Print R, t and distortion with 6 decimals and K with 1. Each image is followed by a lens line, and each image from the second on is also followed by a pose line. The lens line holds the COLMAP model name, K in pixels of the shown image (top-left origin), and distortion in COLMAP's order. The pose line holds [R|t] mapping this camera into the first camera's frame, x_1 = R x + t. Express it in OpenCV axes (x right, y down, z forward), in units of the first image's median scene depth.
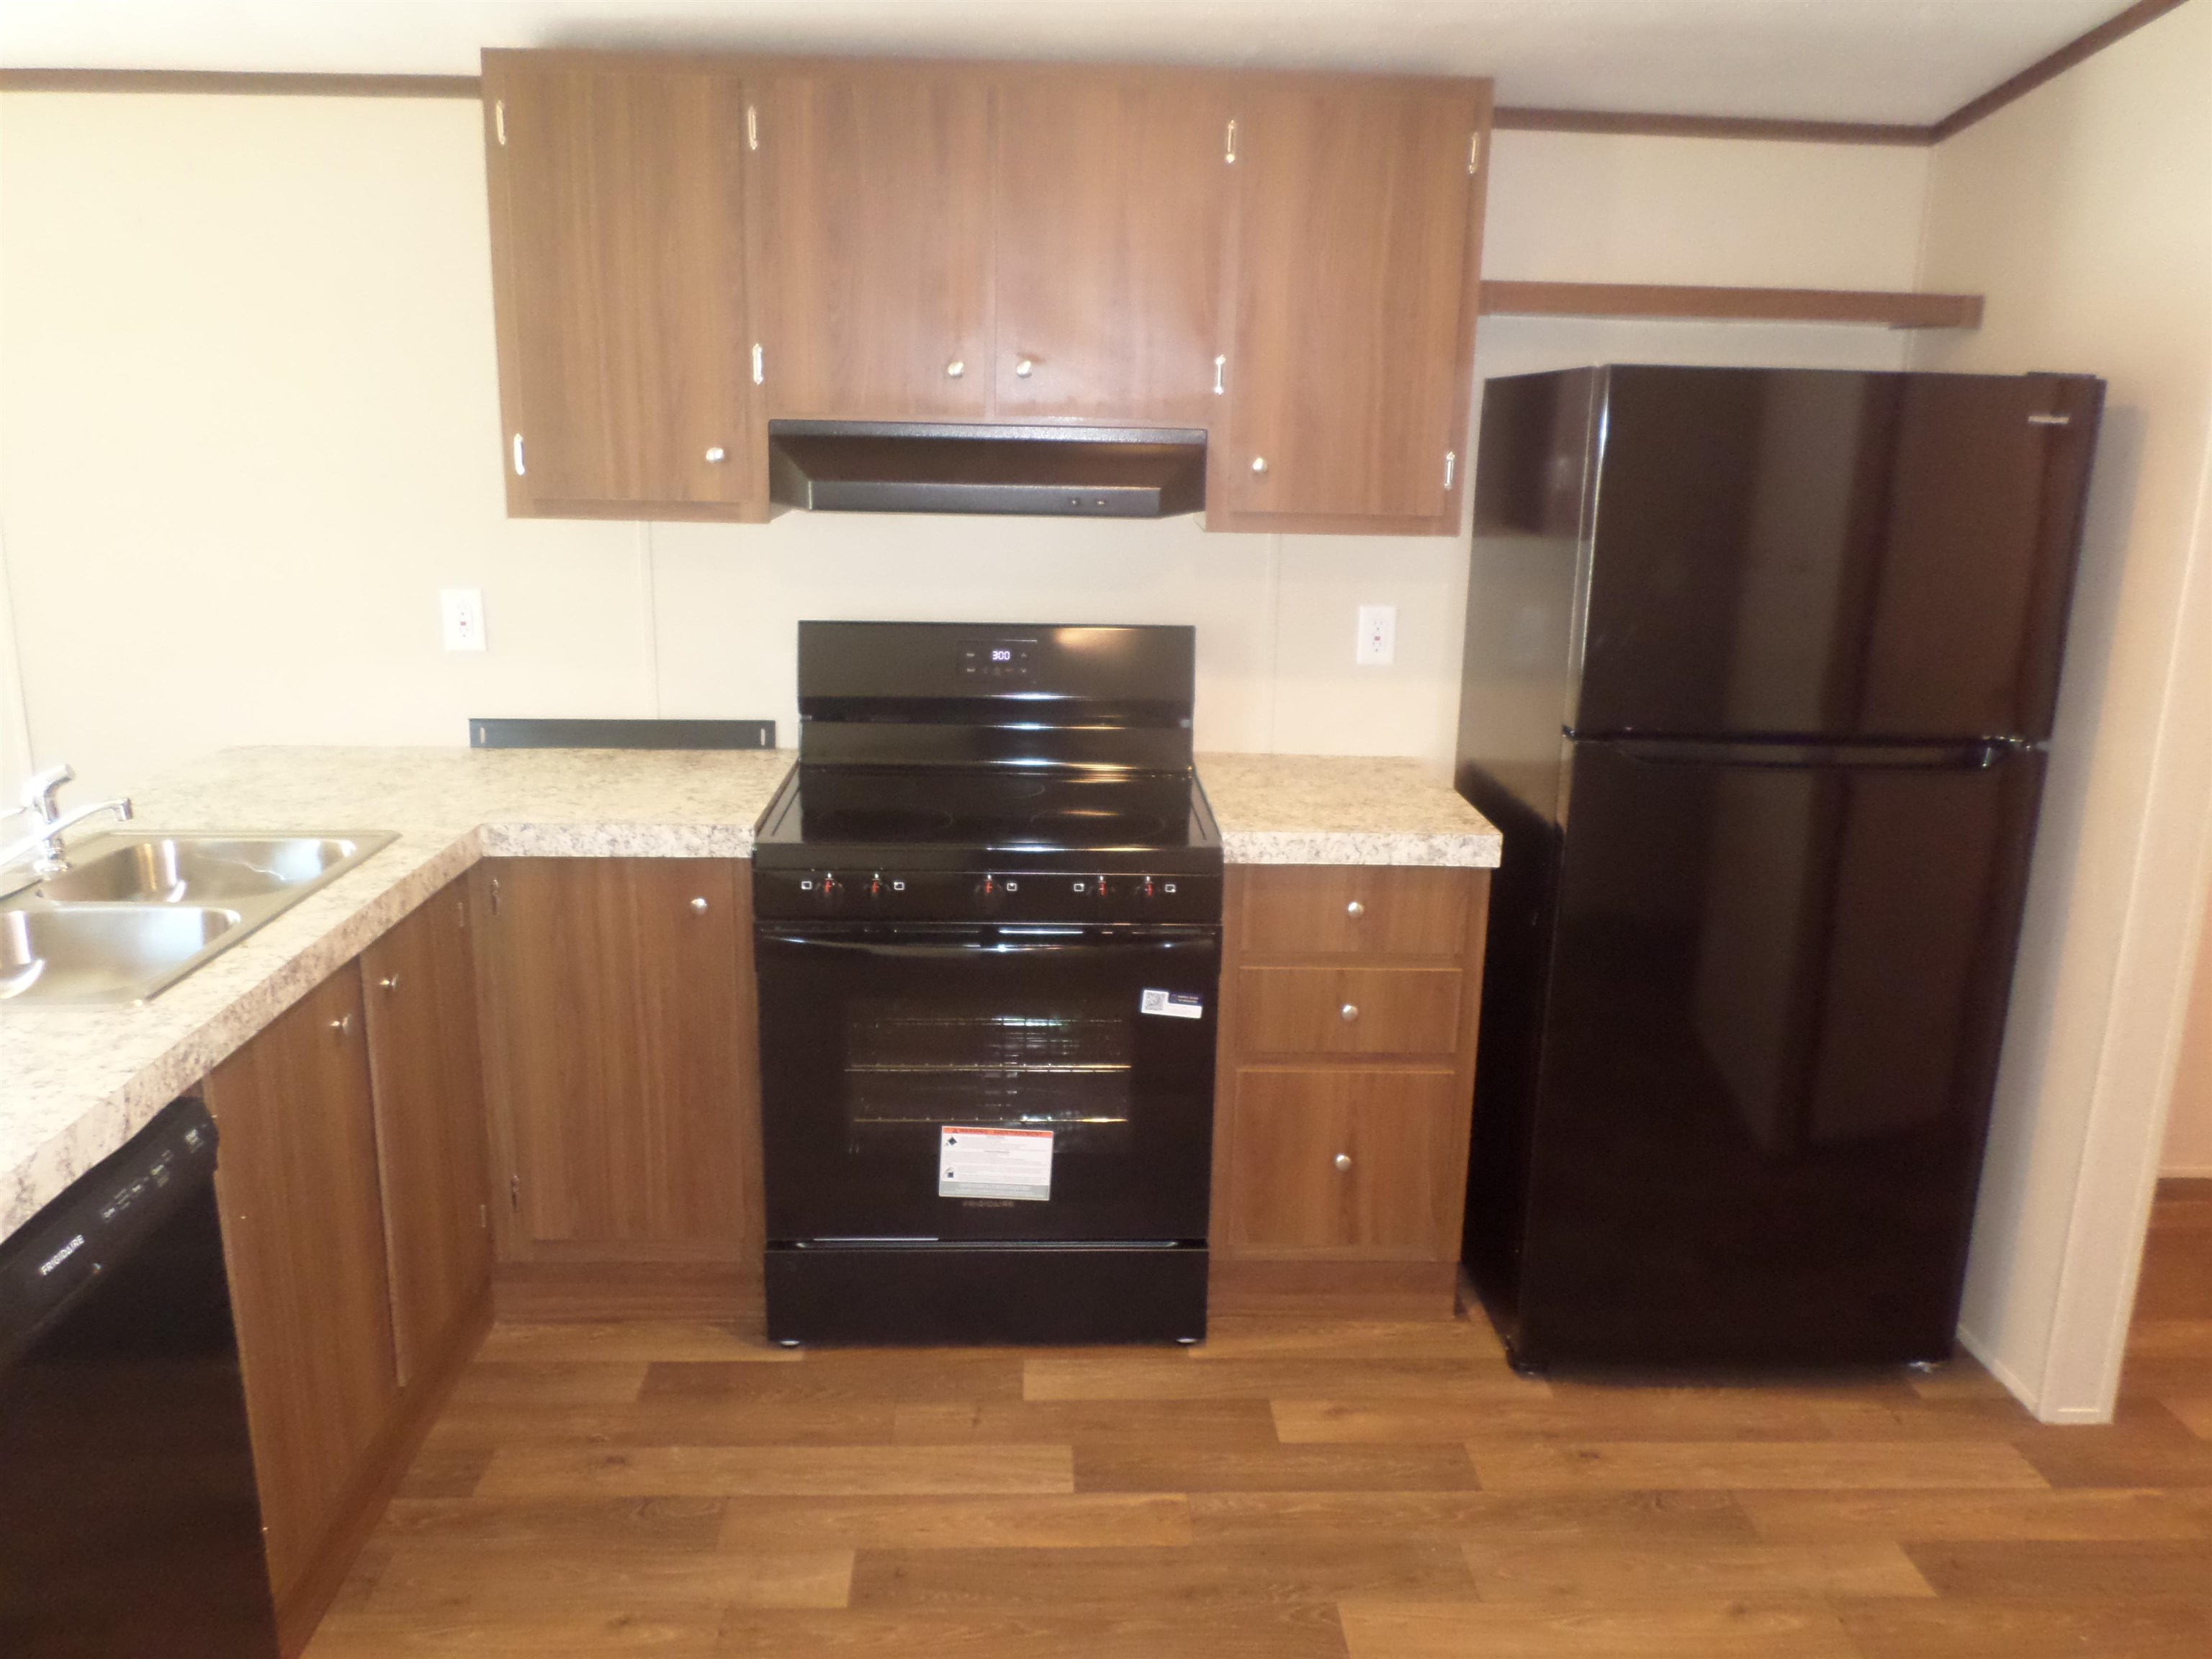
lens RADIAL K [[1662.4, 0, 1106.0], [0, 1662.4, 829.5], [0, 0, 1]] dist [-0.000109, 0.001964]
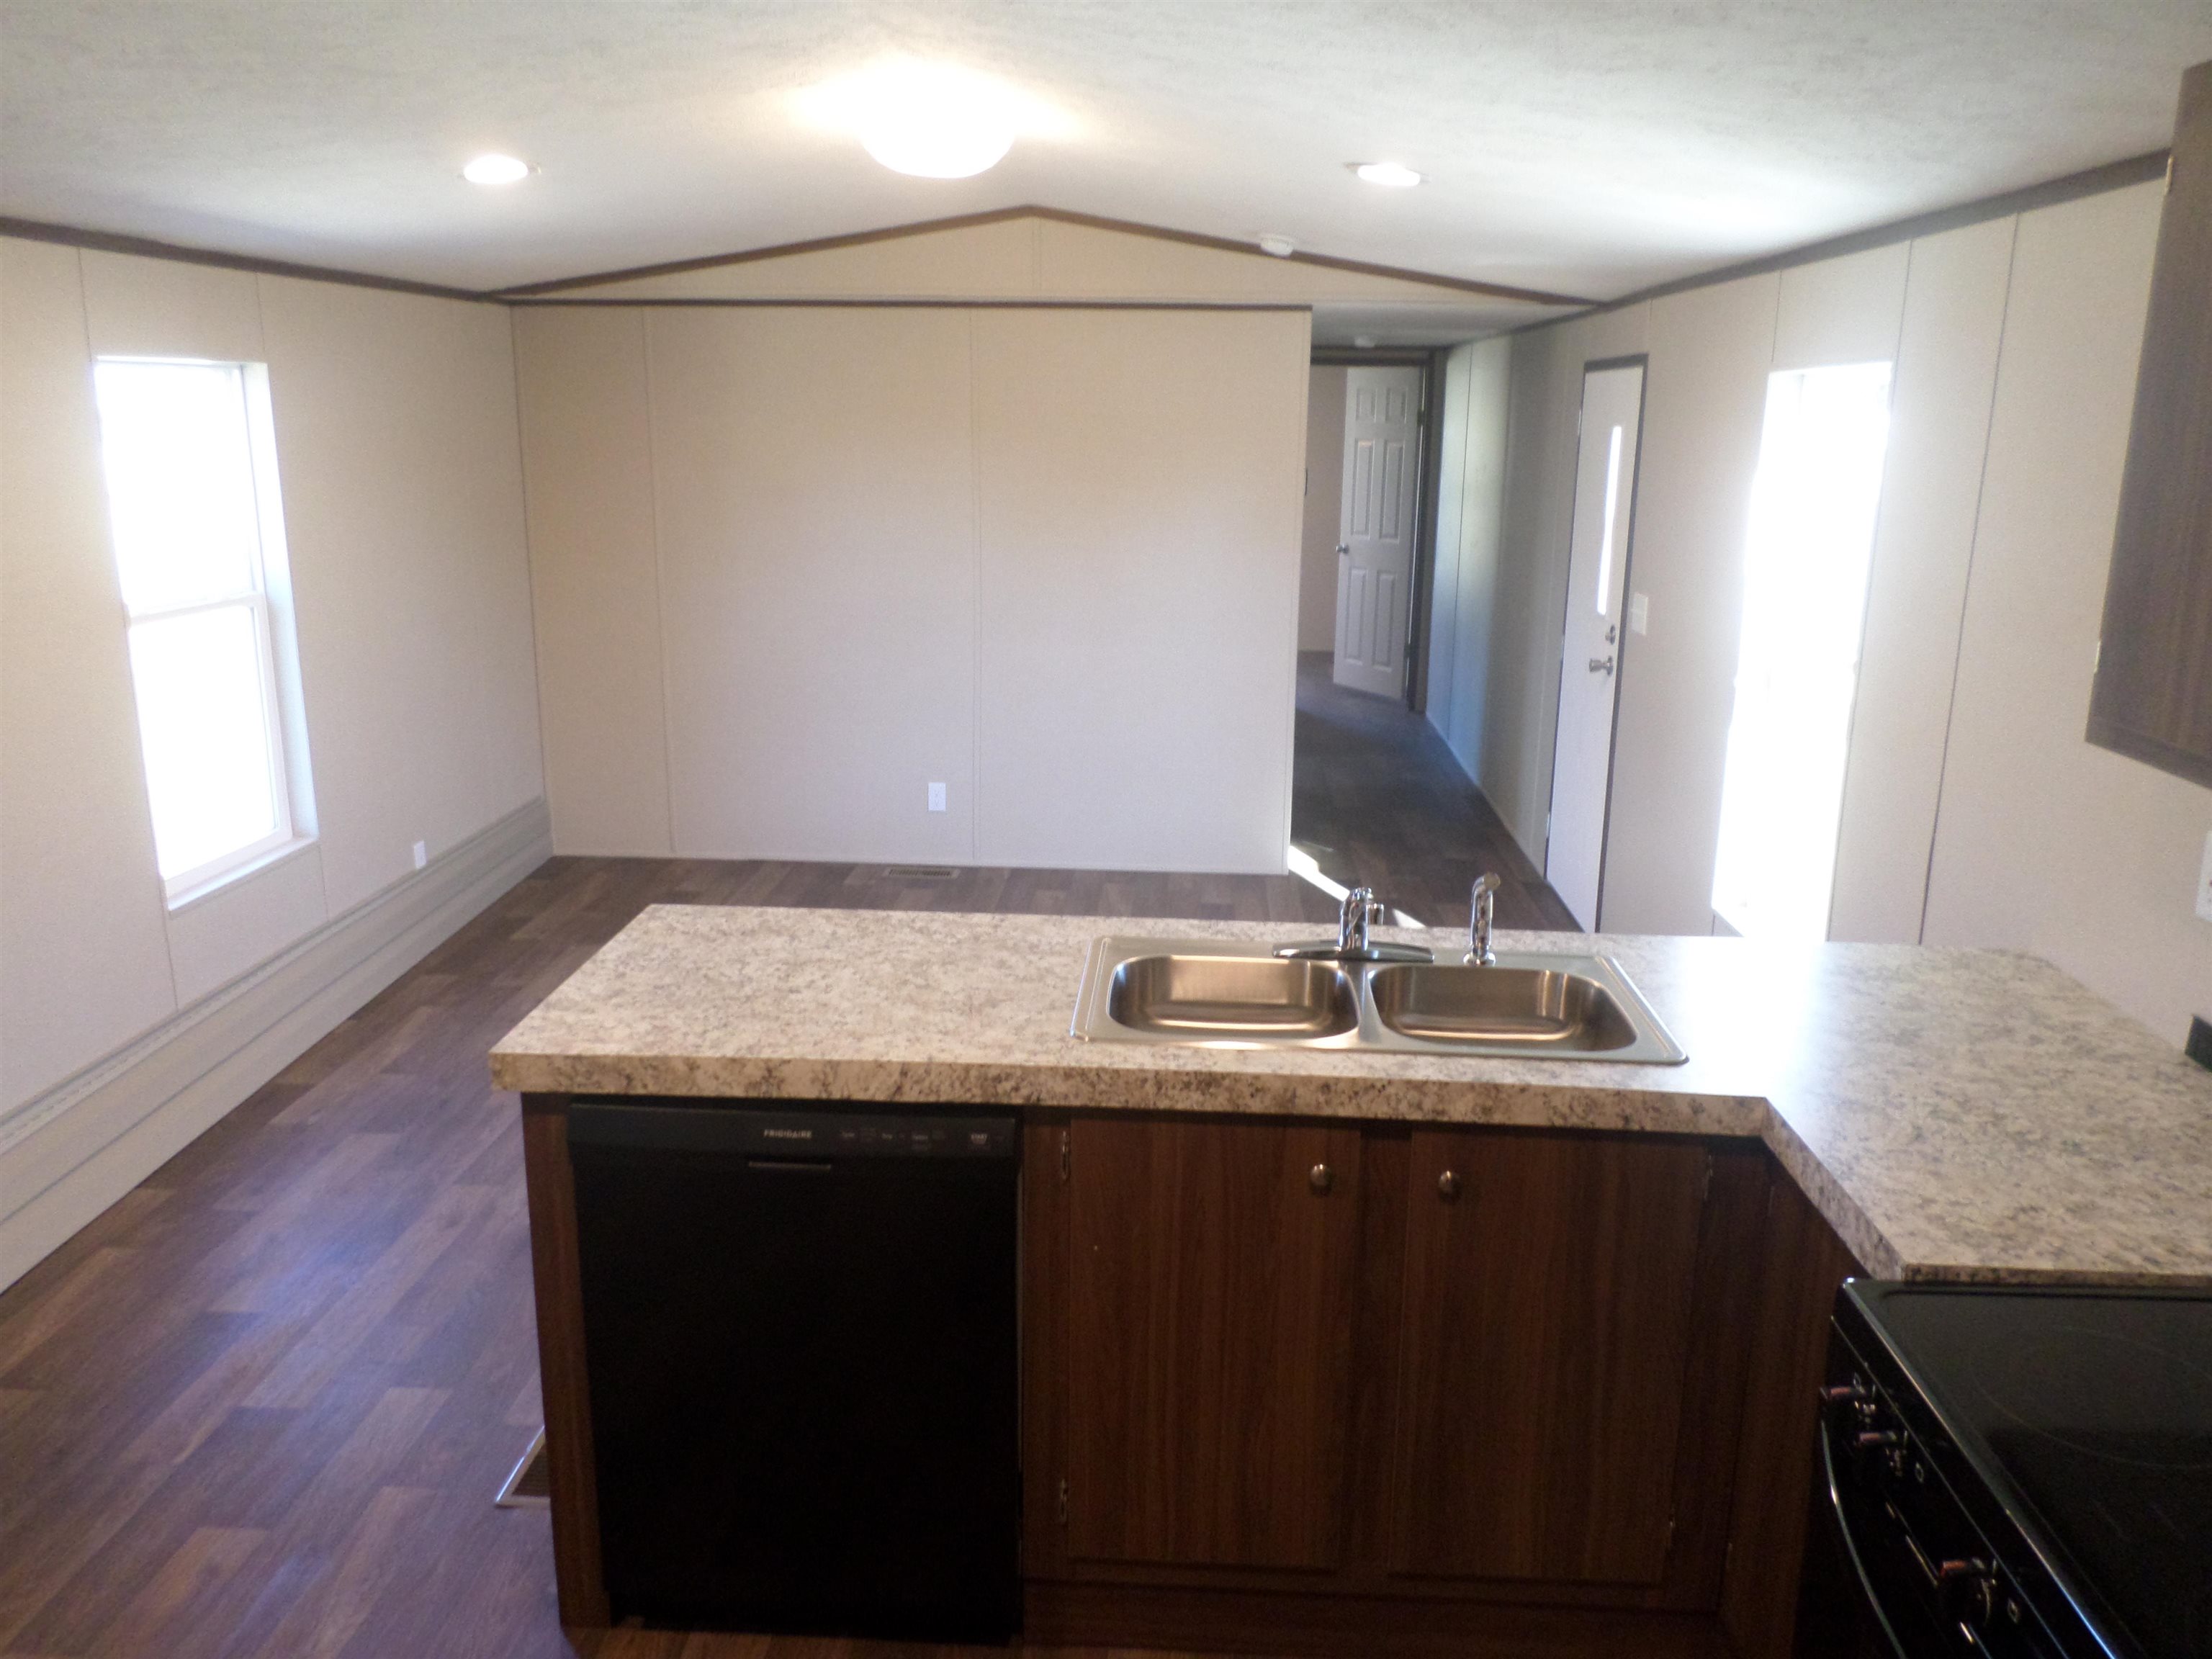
lens RADIAL K [[1662.4, 0, 1106.0], [0, 1662.4, 829.5], [0, 0, 1]] dist [-0.000109, 0.001964]
pose [[-0.110236, 0.215300, -0.970306, 0.389194], [-0.251411, 0.938467, 0.236798, -0.227498], [0.961582, 0.270049, -0.049324, 0.698344]]
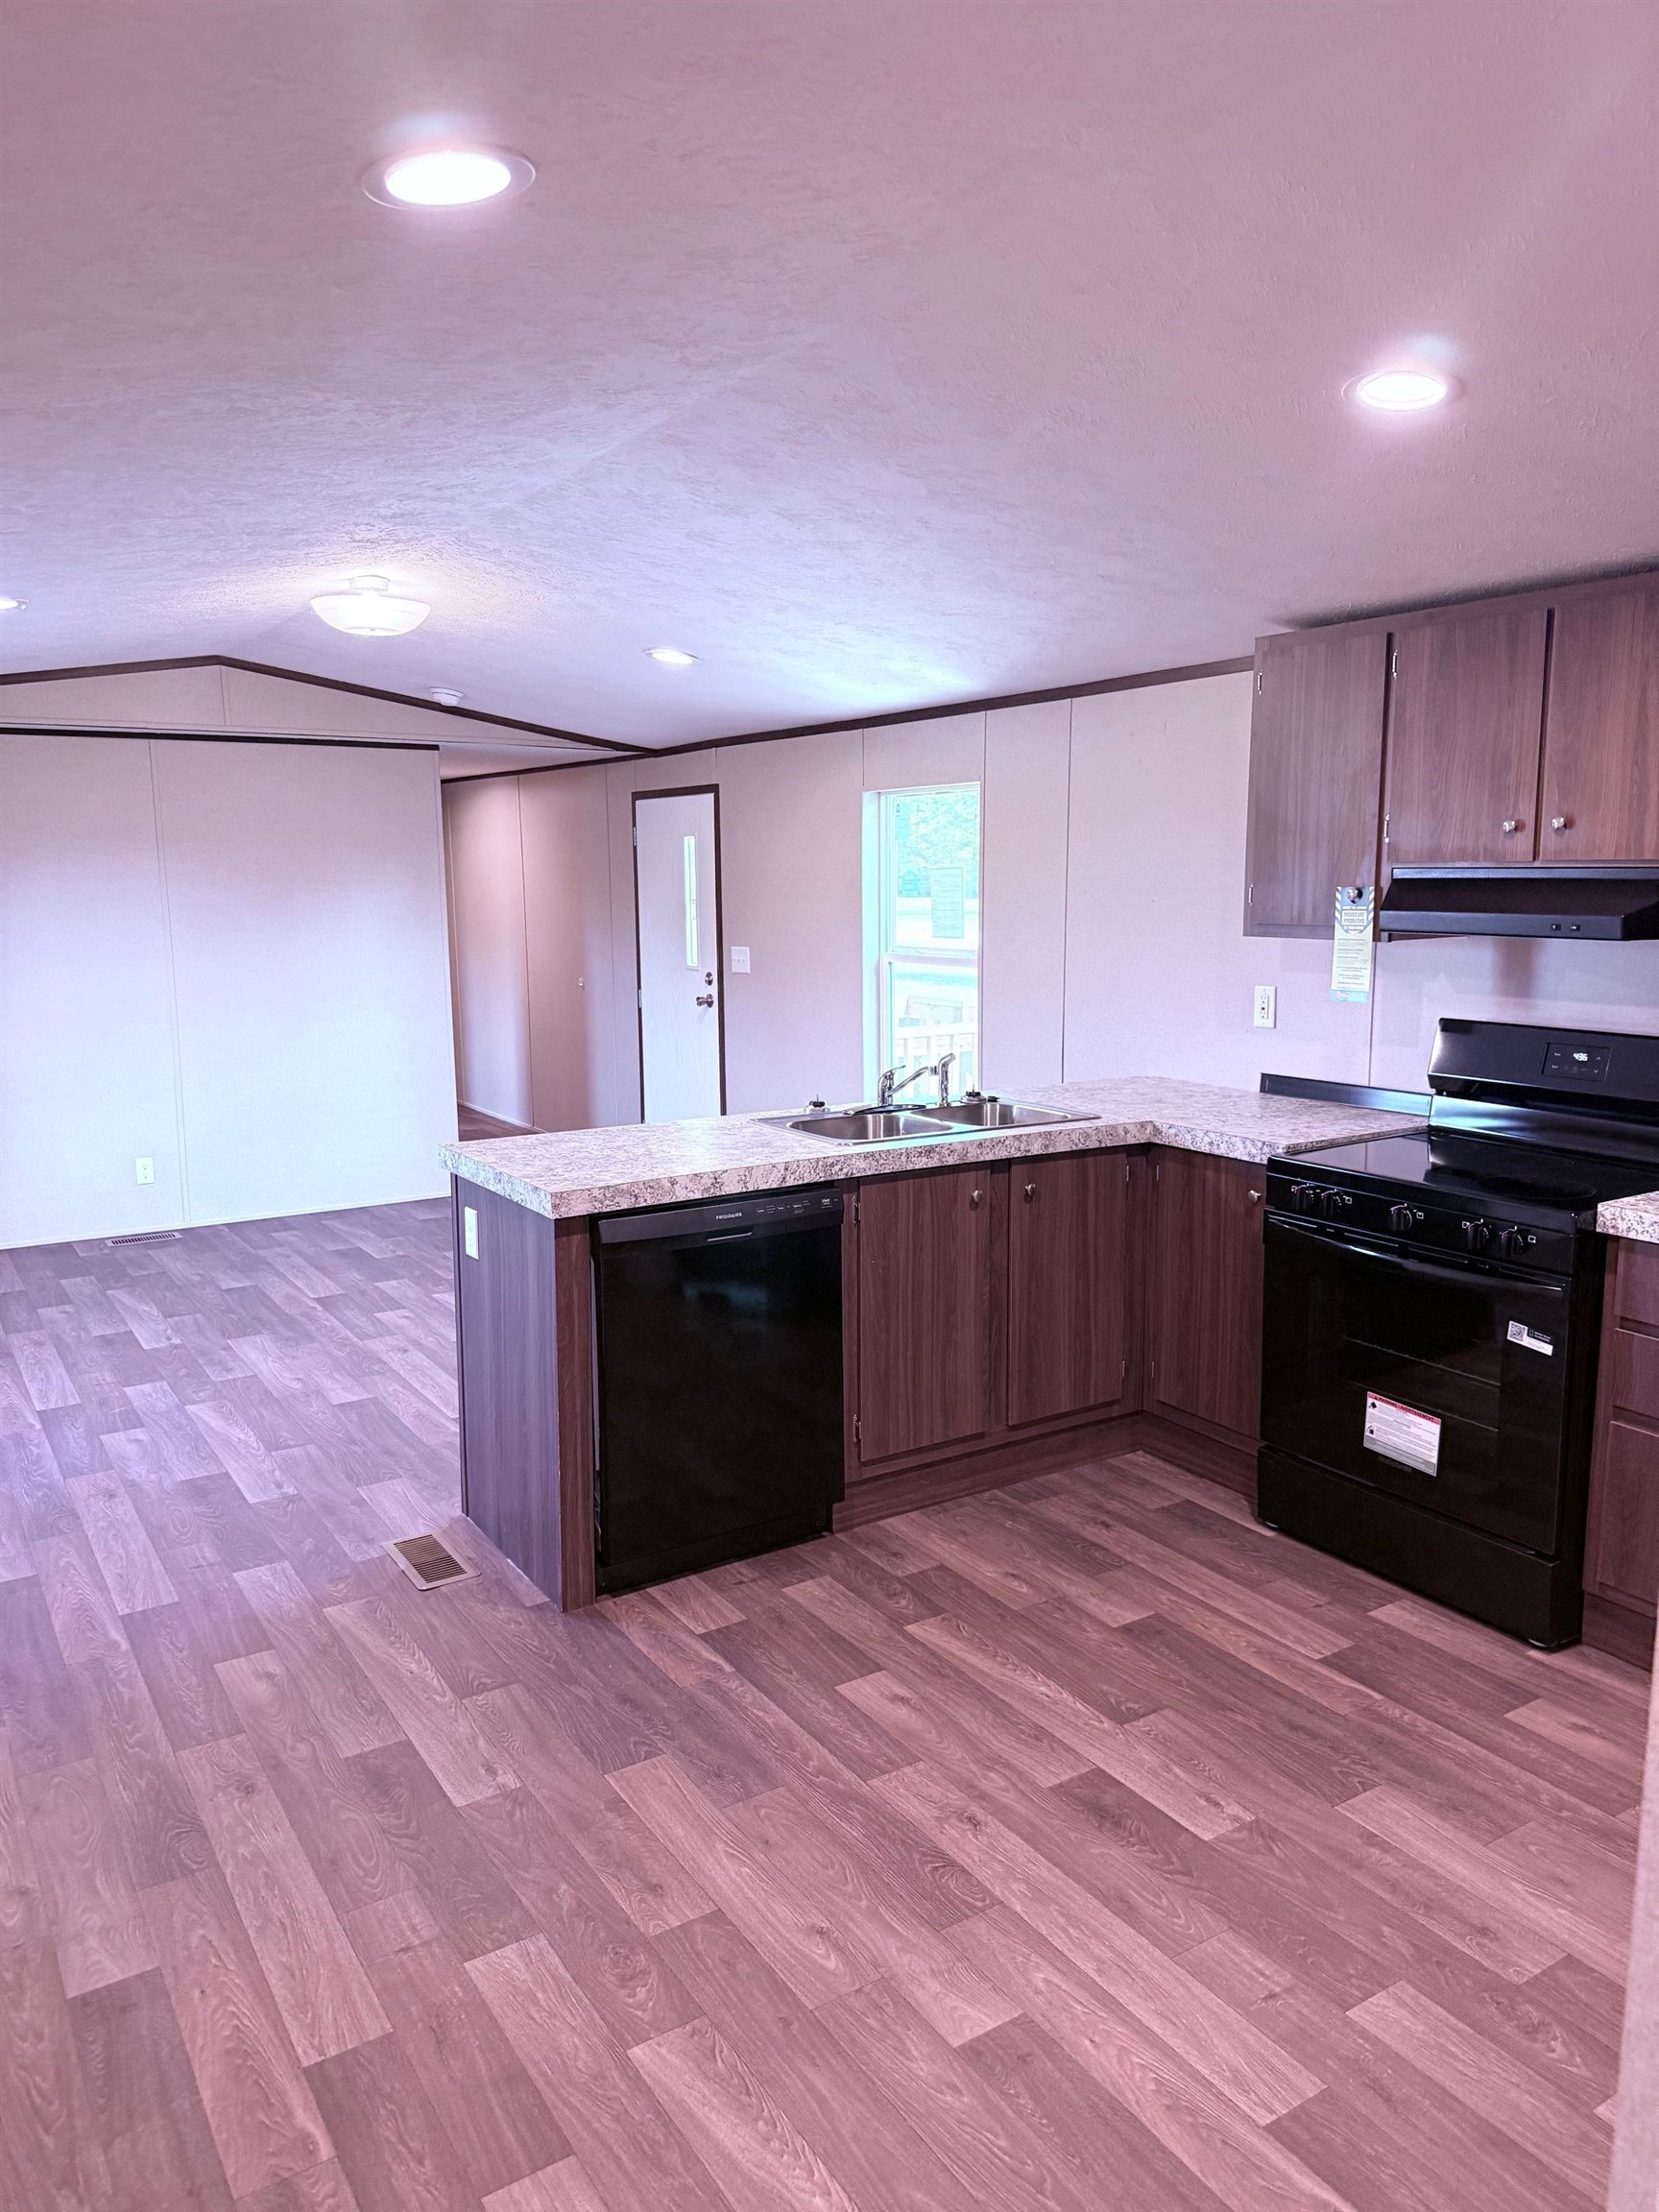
lens RADIAL K [[1546.8, 0, 829.5], [0, 1546.8, 1106.0], [0, 0, 1]] dist [0.002432, -0.004526]
pose [[0.494676, 0.104666, -0.862752, 0.747993], [-0.192744, 0.981212, 0.008524, 0.029127], [0.847434, 0.162074, 0.505556, -0.019007]]
